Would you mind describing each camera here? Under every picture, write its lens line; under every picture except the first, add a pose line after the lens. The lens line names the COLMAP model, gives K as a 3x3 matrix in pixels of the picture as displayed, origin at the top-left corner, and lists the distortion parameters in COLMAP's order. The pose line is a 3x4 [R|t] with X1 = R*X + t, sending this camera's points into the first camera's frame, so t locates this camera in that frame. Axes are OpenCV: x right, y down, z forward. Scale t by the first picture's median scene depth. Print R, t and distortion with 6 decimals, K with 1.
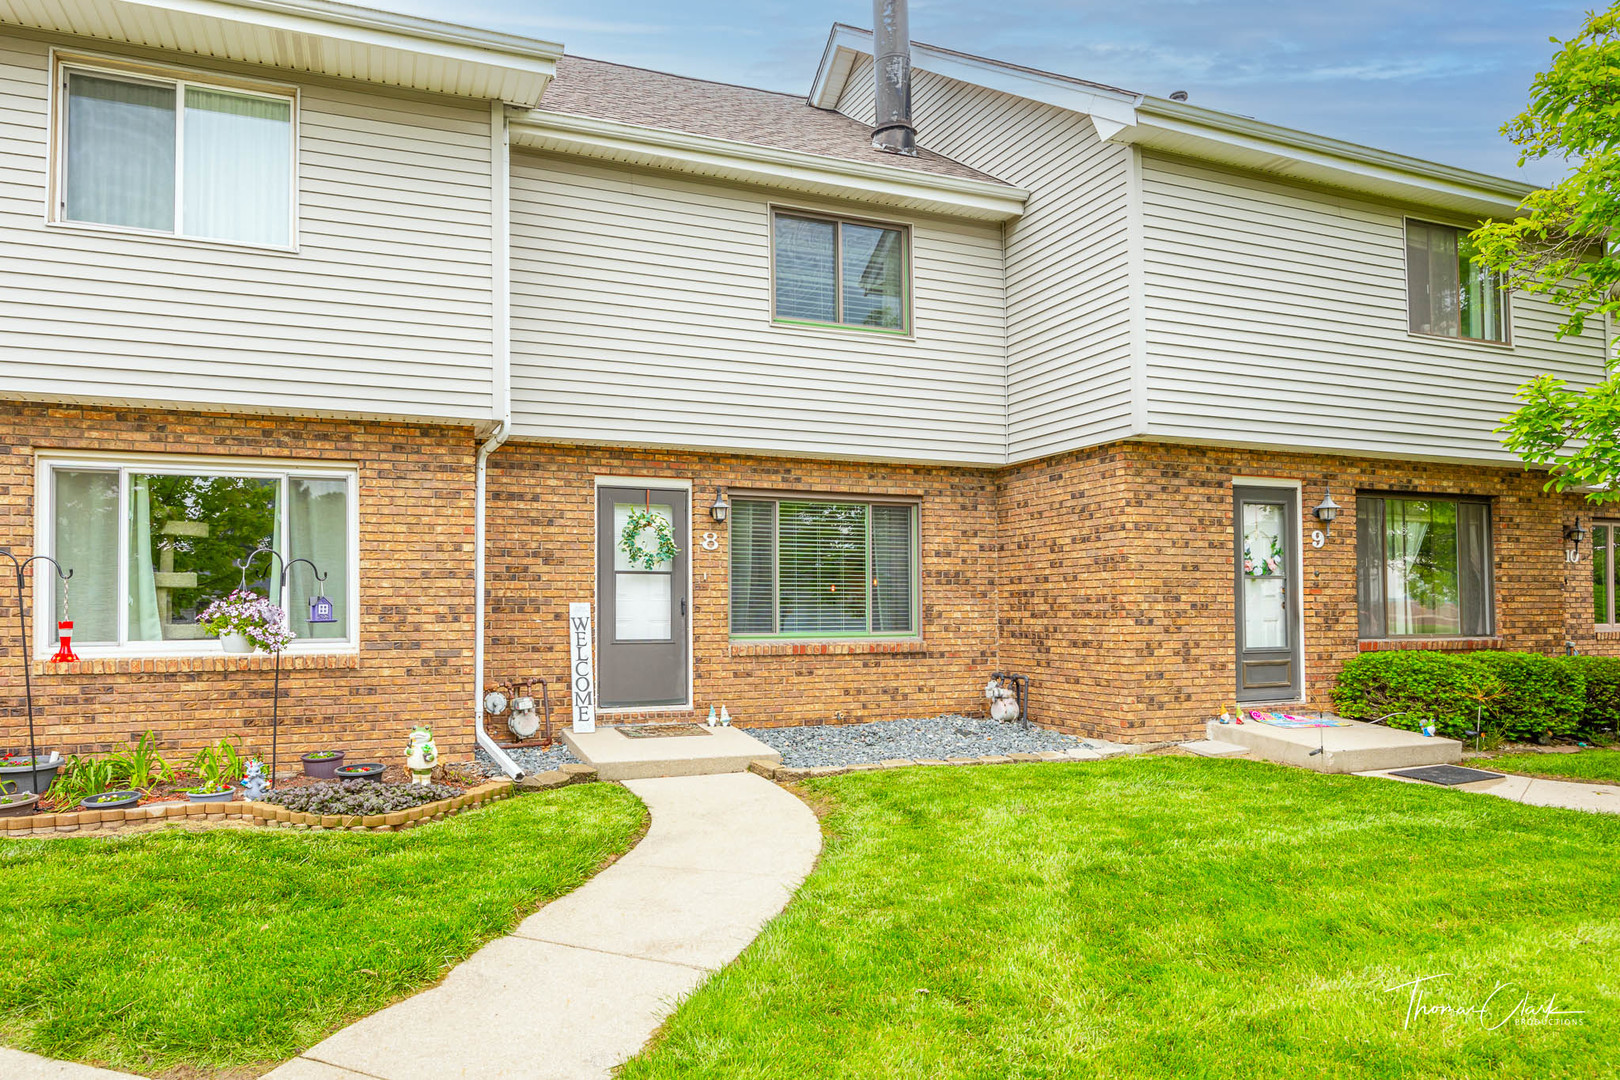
lens RADIAL K [[990.6, 0, 810.0], [0, 990.6, 540.0], [0, 0, 1]] dist [-0.006139, 0.000261]
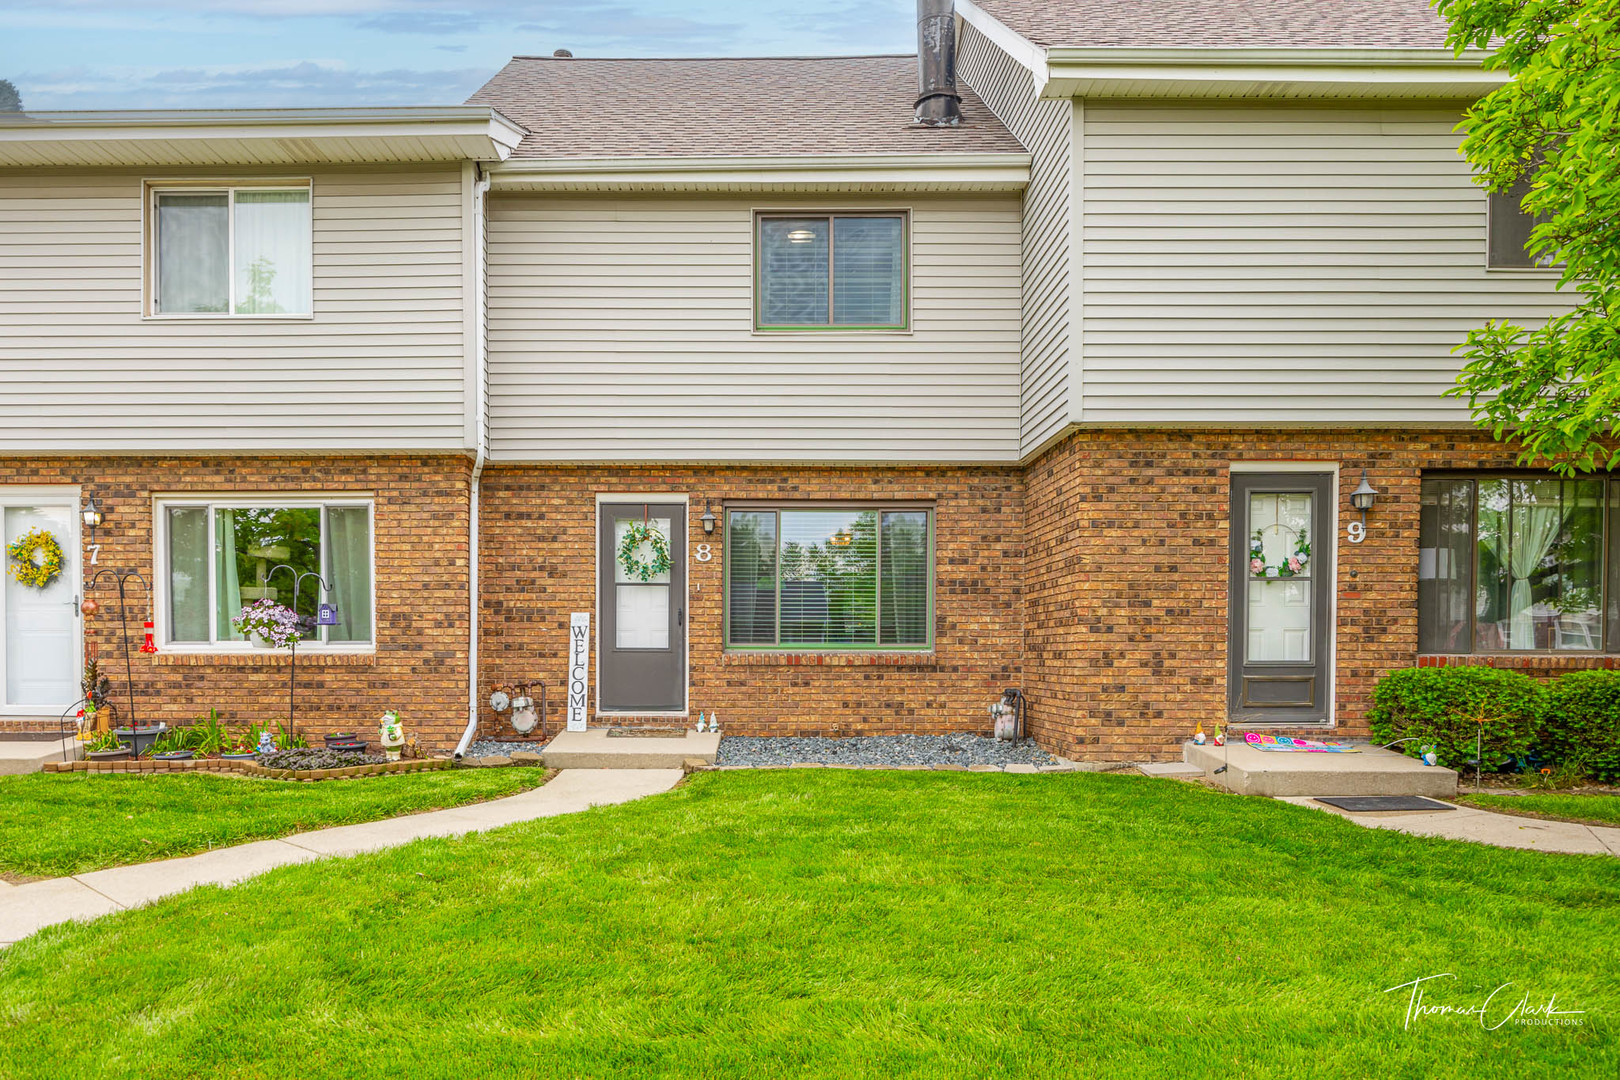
lens RADIAL K [[1198.6, 0, 806.5], [0, 1198.6, 623.4], [0, 0, 1]] dist [-0.008906, -0.002973]
pose [[0.926451, -0.002683, -0.376406, 0.482861], [0.020686, 0.998826, 0.043793, 0.023003], [0.375847, -0.048359, 0.925419, -0.112286]]
